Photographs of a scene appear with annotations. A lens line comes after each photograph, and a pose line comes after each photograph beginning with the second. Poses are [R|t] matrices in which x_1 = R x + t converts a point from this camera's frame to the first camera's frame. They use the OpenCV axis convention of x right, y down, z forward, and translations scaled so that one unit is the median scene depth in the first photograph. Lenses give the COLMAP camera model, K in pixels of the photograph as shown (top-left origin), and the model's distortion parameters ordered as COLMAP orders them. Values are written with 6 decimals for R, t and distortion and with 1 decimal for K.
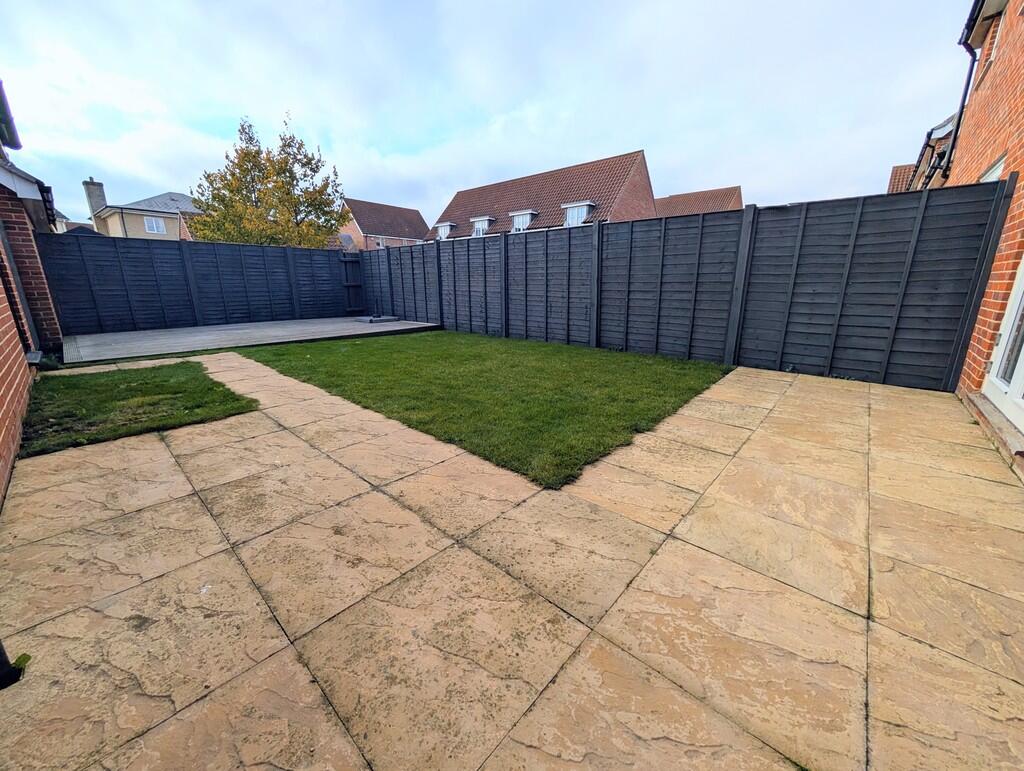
lens RADIAL K [[386.9, 0, 512.0], [0, 386.9, 385.2], [0, 0, 1]] dist [-0.004478, -0.000130]
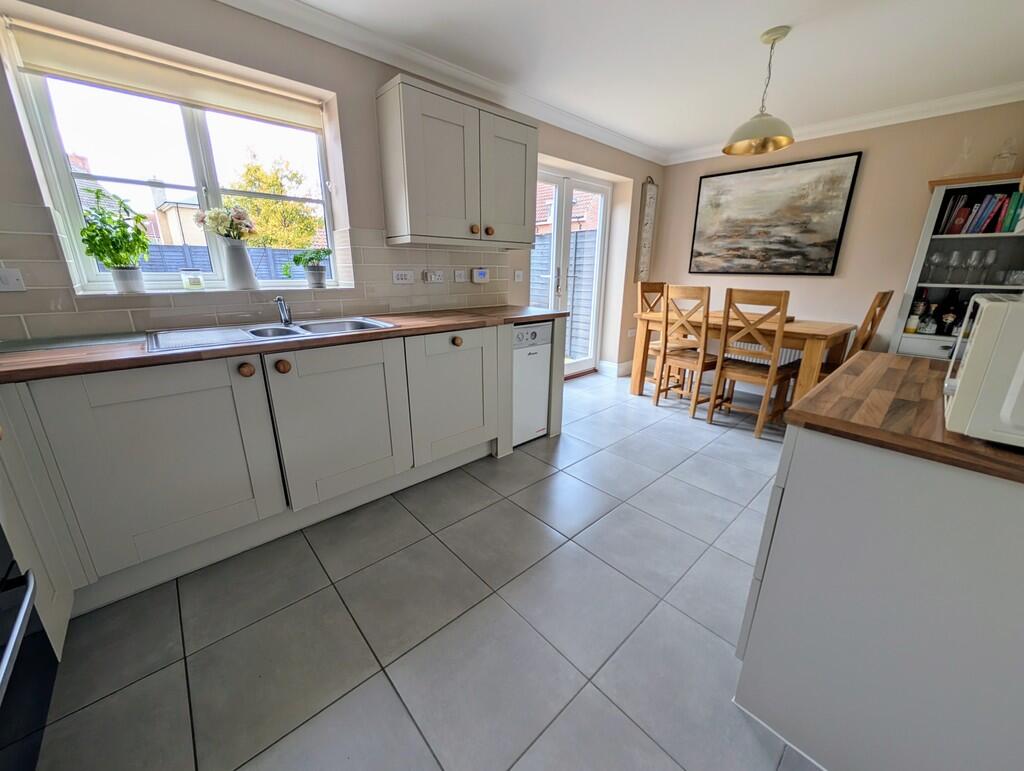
lens RADIAL K [[386.9, 0, 511.9], [0, 386.9, 379.4], [0, 0, 1]] dist [-0.004478, -0.000130]
pose [[0.994800, 0.036739, -0.094991, 0.297603], [-0.034786, 0.999150, 0.022136, 0.011891], [0.095724, -0.018717, 0.995232, -0.160170]]
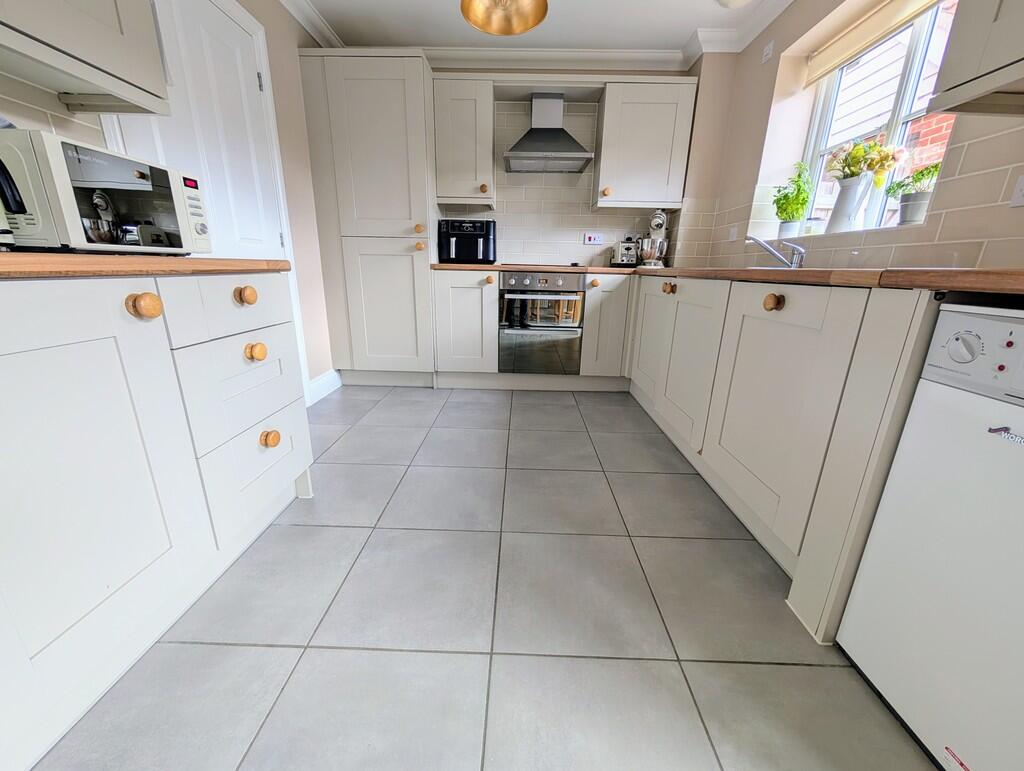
lens RADIAL K [[386.9, 0, 512.3], [0, 386.9, 382.2], [0, 0, 1]] dist [-0.004478, -0.000130]
pose [[-0.762327, 0.170581, -0.624308, 0.774085], [-0.183857, 0.867817, 0.461618, -0.171712], [0.620528, 0.466687, -0.630197, 1.189332]]
